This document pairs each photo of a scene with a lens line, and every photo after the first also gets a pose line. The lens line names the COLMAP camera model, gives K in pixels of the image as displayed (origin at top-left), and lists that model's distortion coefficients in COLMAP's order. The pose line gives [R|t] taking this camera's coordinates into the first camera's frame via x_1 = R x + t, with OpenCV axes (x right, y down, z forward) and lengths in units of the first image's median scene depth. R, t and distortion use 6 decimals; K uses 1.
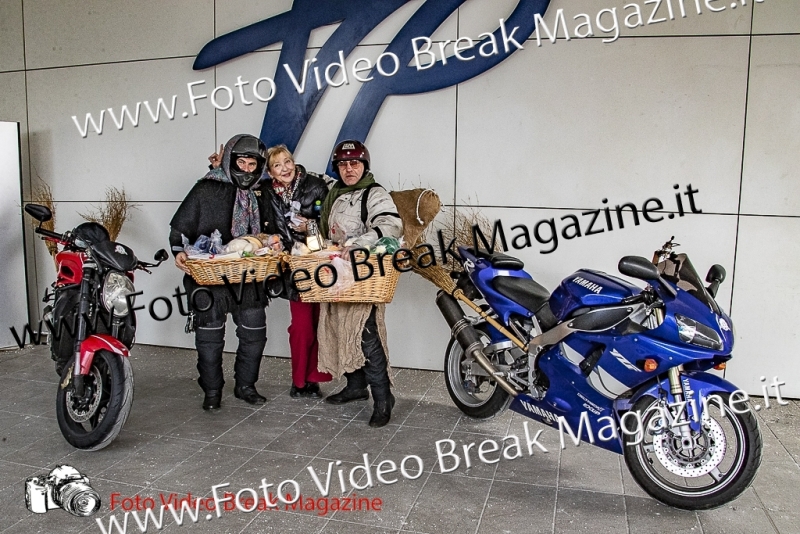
lens RADIAL K [[874.5, 0, 375.5], [0, 874.5, 290.8], [0, 0, 1]] dist [-0.119639, 0.000000]
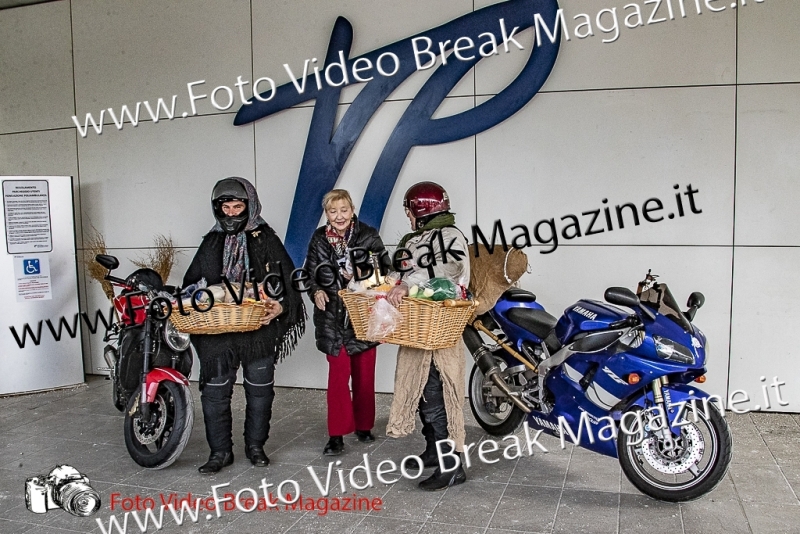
lens RADIAL K [[1227.9, 0, 405.6], [0, 1227.9, 260.4], [0, 0, 1]] dist [0.010004, 0.000000]
pose [[0.999426, -0.025474, -0.022332, 0.040139], [0.023898, 0.997383, -0.068241, 0.027574], [0.024011, 0.067668, 0.997419, -0.604699]]
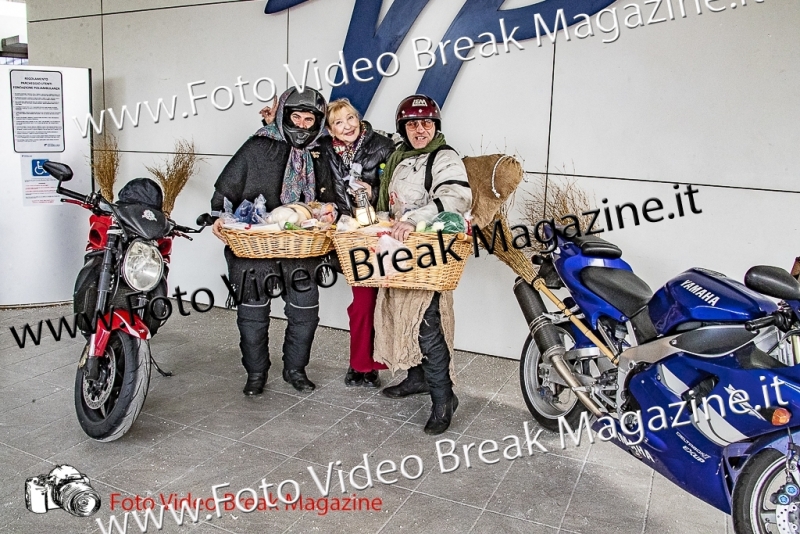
lens RADIAL K [[705.3, 0, 410.4], [0, 705.3, 239.7], [0, 0, 1]] dist [-0.105885, 0.022202]
pose [[0.986636, 0.052949, -0.154095, 0.076718], [-0.046418, 0.997877, 0.045674, -0.065375], [0.156186, -0.037910, 0.987000, 0.329932]]
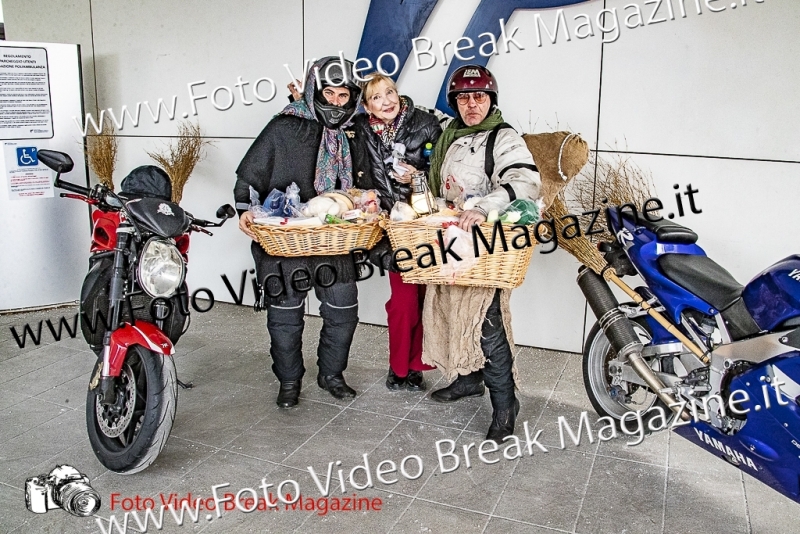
lens RADIAL K [[646.3, 0, 396.1], [0, 646.3, 238.4], [0, 0, 1]] dist [-0.127329, 0.070294]
pose [[0.994870, 0.030921, -0.096320, -0.038100], [-0.022834, 0.996207, 0.083963, -0.071377], [0.098551, -0.081333, 0.991803, 0.451171]]
